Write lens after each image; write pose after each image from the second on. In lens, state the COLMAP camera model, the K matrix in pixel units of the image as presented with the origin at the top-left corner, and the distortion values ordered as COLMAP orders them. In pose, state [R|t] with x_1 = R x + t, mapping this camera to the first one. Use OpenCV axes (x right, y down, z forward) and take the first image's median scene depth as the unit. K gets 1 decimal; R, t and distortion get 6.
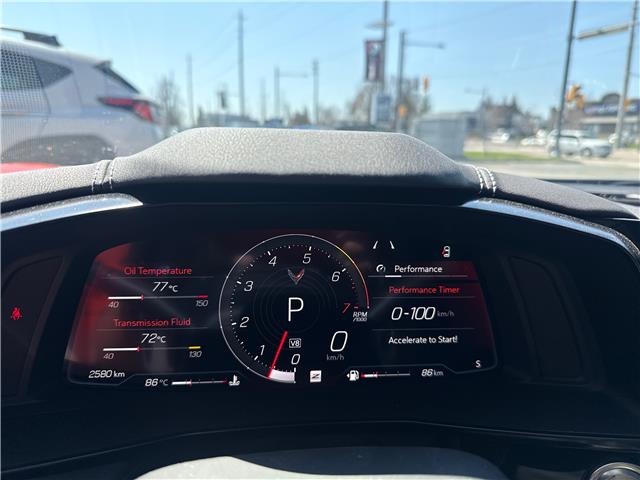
lens RADIAL K [[478.7, 0, 332.2], [0, 478.7, 247.1], [0, 0, 1]] dist [-0.001141, -0.000618]
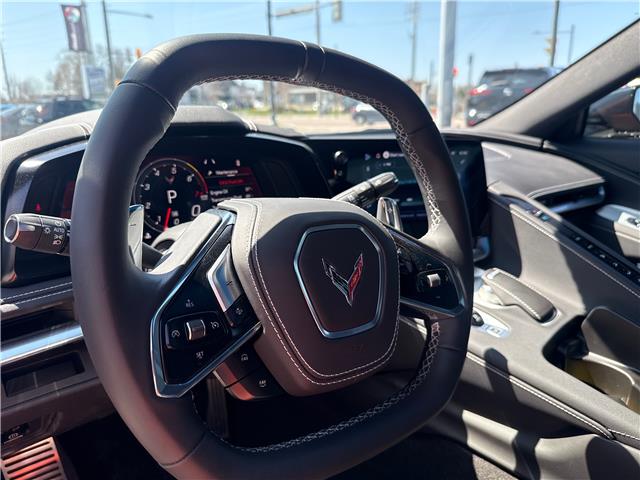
lens RADIAL K [[475.8, 0, 315.8], [0, 475.8, 240.7], [0, 0, 1]] dist [-0.001310, -0.002817]
pose [[0.867693, -0.163137, 0.469569, -0.006691], [0.143041, 0.986603, 0.078445, 0.003079], [-0.476075, -0.000898, 0.879404, -0.013453]]
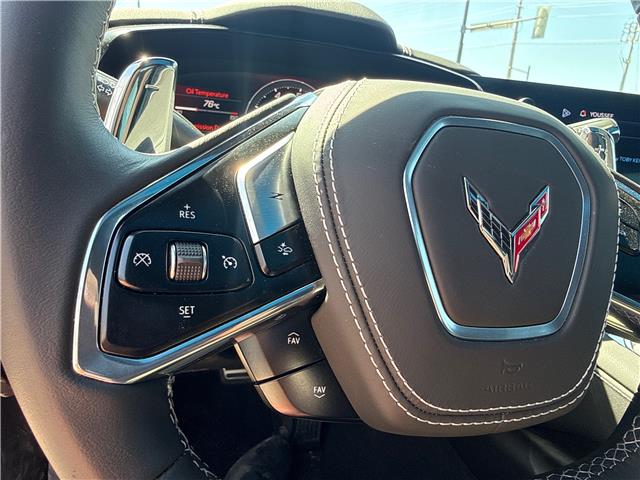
lens RADIAL K [[468.8, 0, 339.1], [0, 468.8, 239.1], [0, 0, 1]] dist [0.046335, 0.000325]
pose [[0.977218, 0.003222, 0.212212, -0.003120], [-0.010637, 0.999372, 0.033809, 0.005495], [-0.211970, -0.035296, 0.976639, -0.007292]]
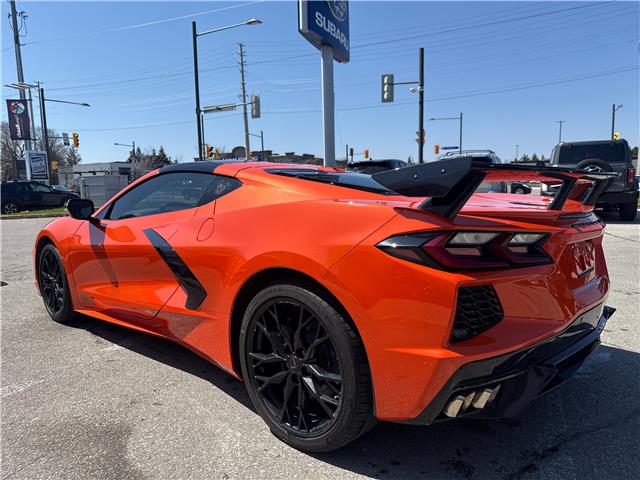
lens RADIAL K [[451.9, 0, 319.4], [0, 451.9, 241.6], [0, 0, 1]] dist [0.079873, -0.113865]
pose [[0.780644, -0.119667, 0.613413, -0.055397], [0.181121, 0.982695, -0.038791, 0.024074], [-0.598156, 0.141384, 0.788809, -0.142775]]
